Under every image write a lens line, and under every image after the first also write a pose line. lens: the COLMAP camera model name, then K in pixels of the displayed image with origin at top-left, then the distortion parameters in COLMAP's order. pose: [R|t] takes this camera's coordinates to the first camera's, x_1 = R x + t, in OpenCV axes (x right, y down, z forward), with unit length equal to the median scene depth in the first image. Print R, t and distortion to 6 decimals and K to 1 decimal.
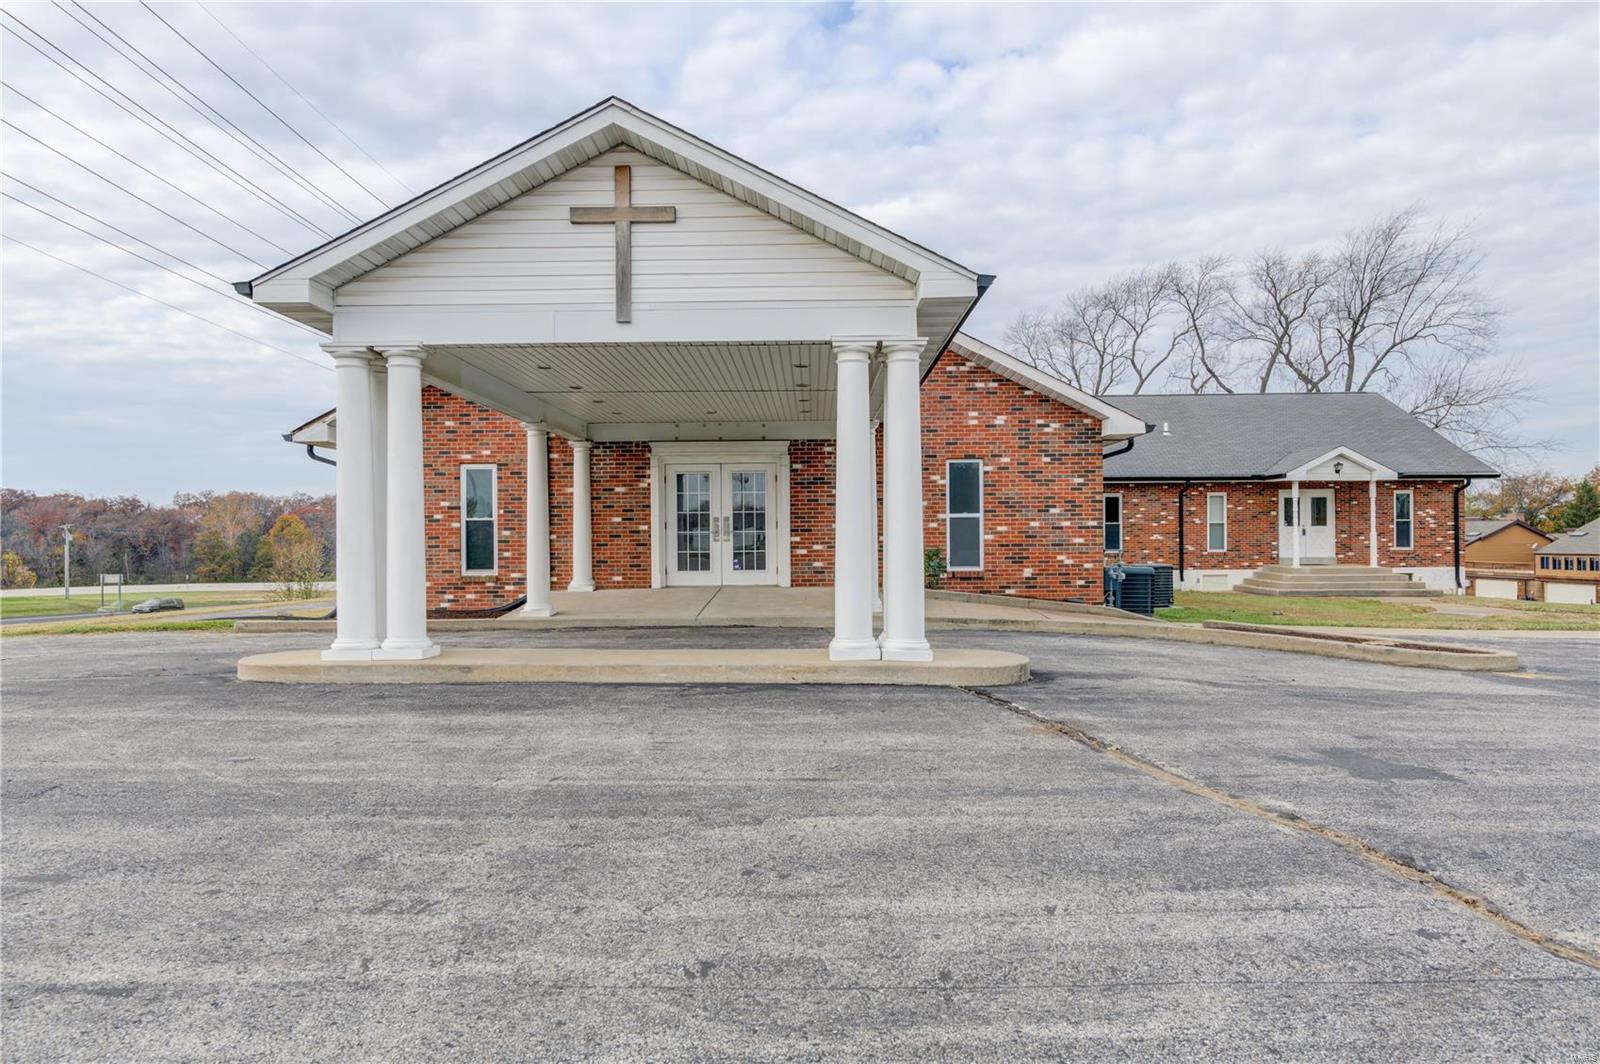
lens RADIAL K [[1040.4, 0, 796.9], [0, 1040.4, 500.7], [0, 0, 1]] dist [0.002338, 0.002770]
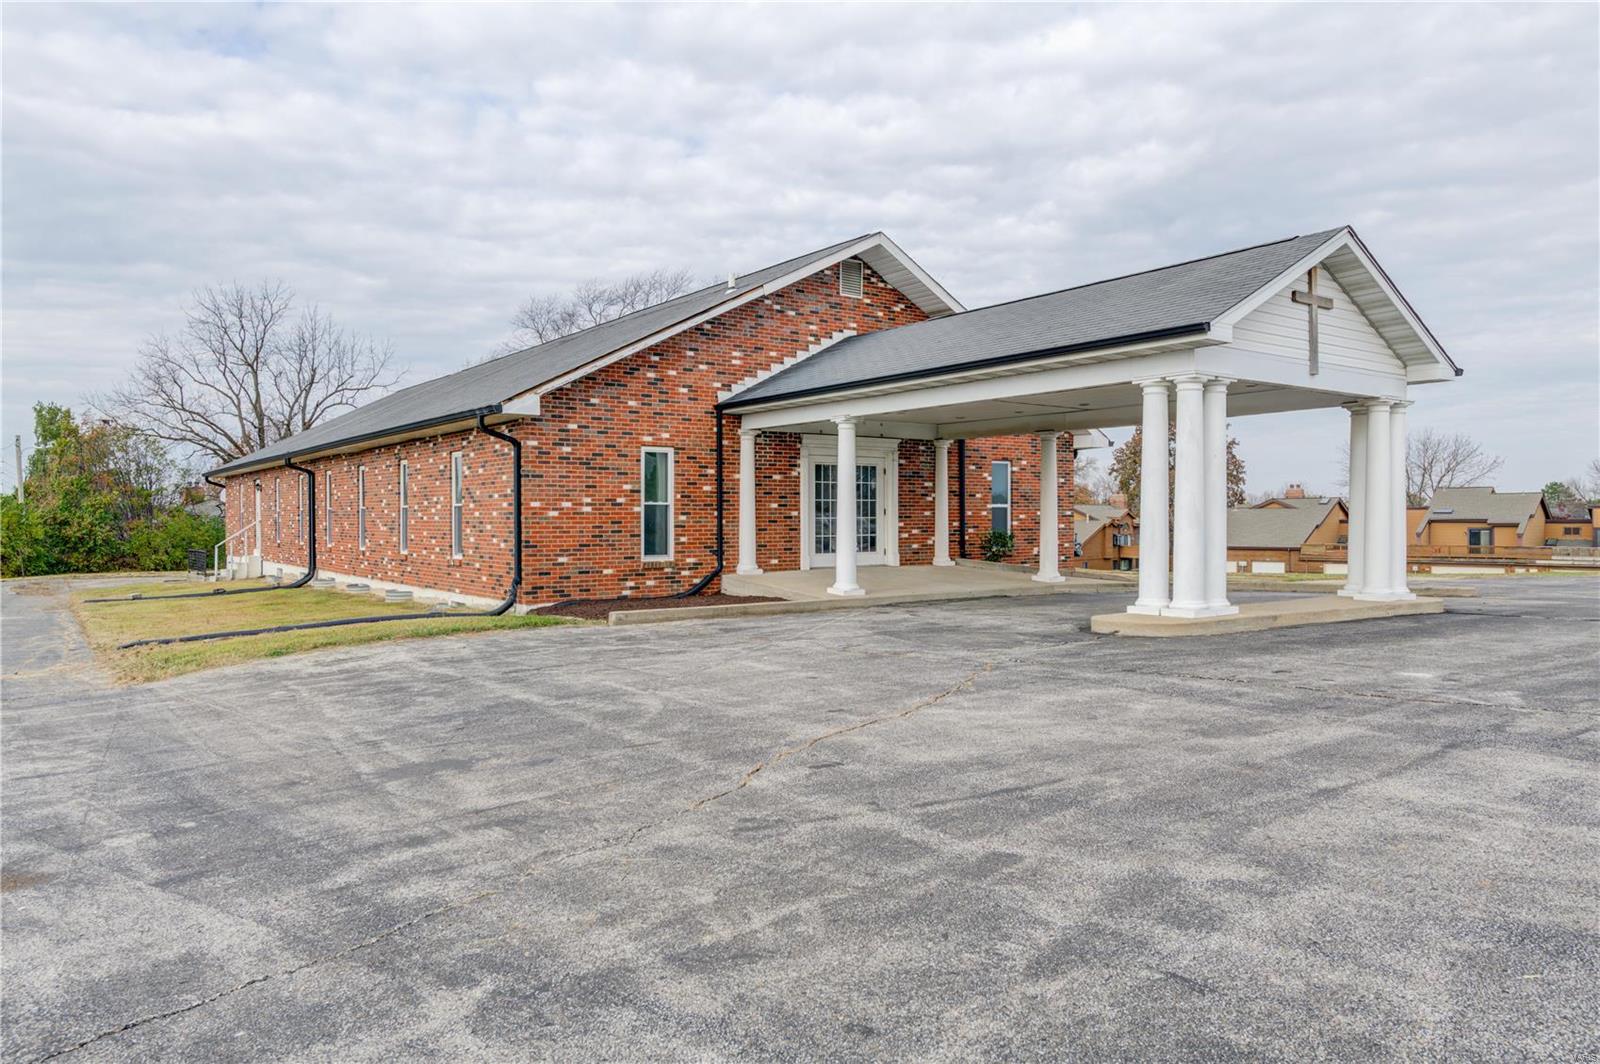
lens RADIAL K [[1103.9, 0, 800.0], [0, 1103.9, 532.0], [0, 0, 1]] dist [0.010423, 0.001120]
pose [[0.788084, -0.002318, 0.615563, -0.838258], [-0.022141, 0.999239, 0.032108, 0.008296], [-0.615169, -0.038933, 0.787433, 0.102349]]
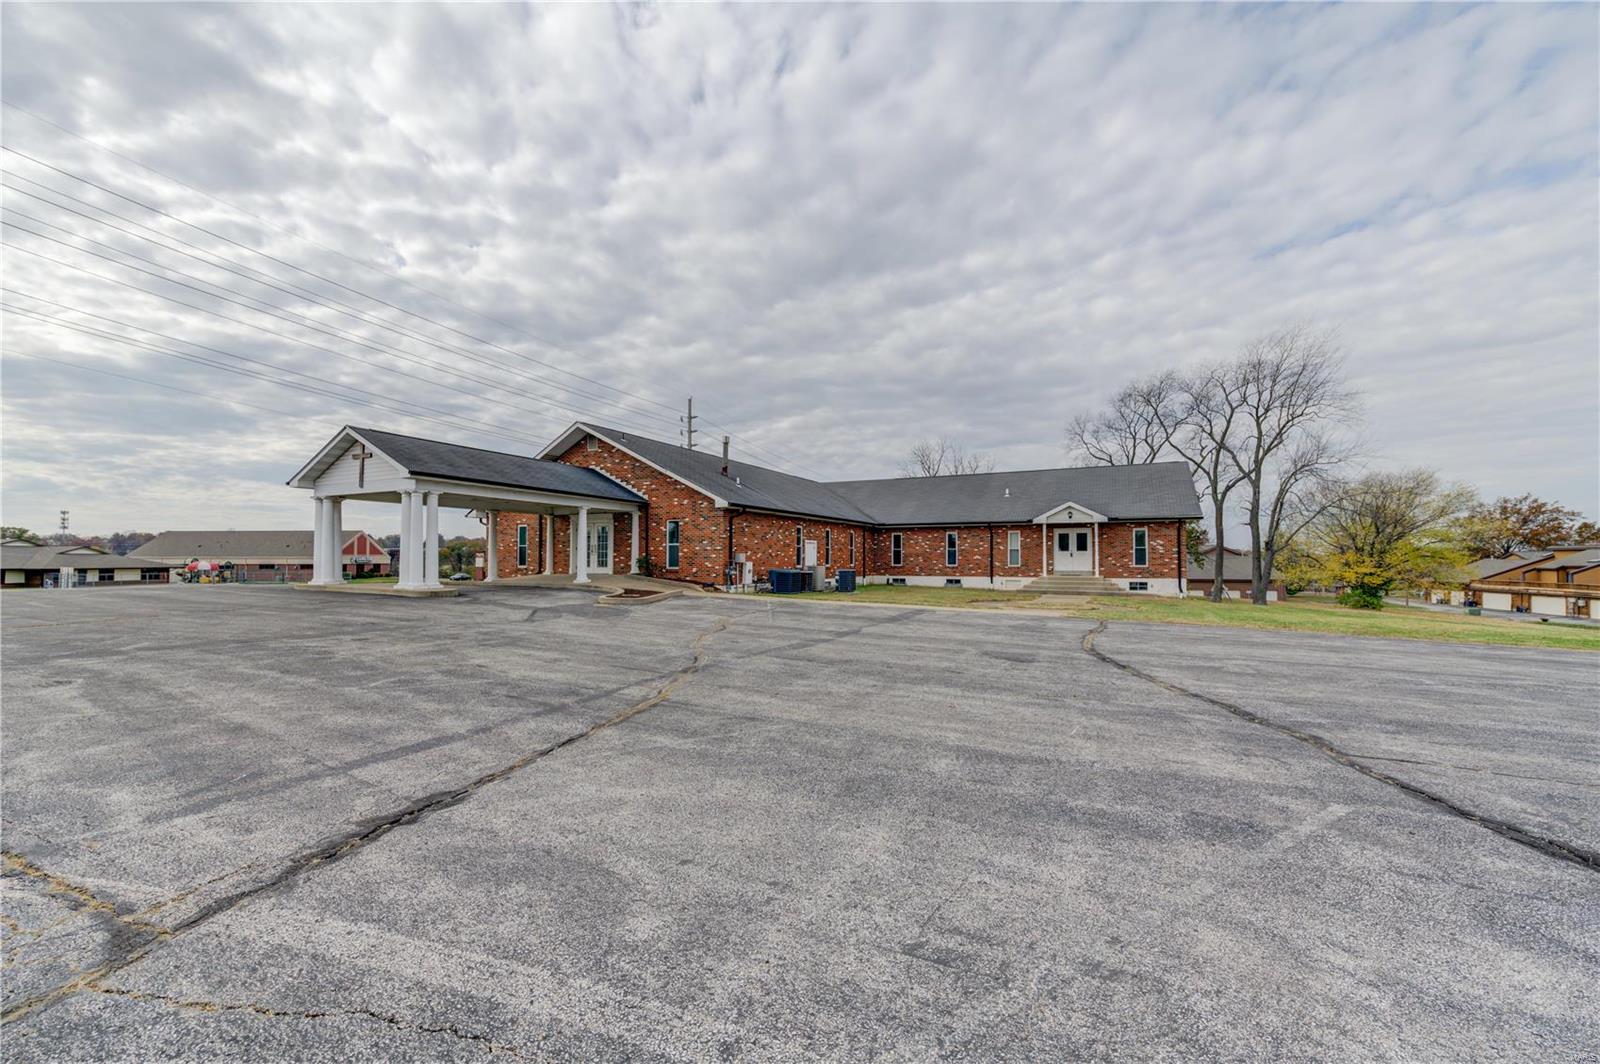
lens RADIAL K [[638.5, 0, 801.2], [0, 638.5, 538.6], [0, 0, 1]] dist [0.001059, 0.000071]
pose [[0.899162, -0.004187, -0.437595, 1.011264], [0.006162, 0.999976, 0.003094, -0.000881], [0.437572, -0.005478, 0.899167, -0.123319]]
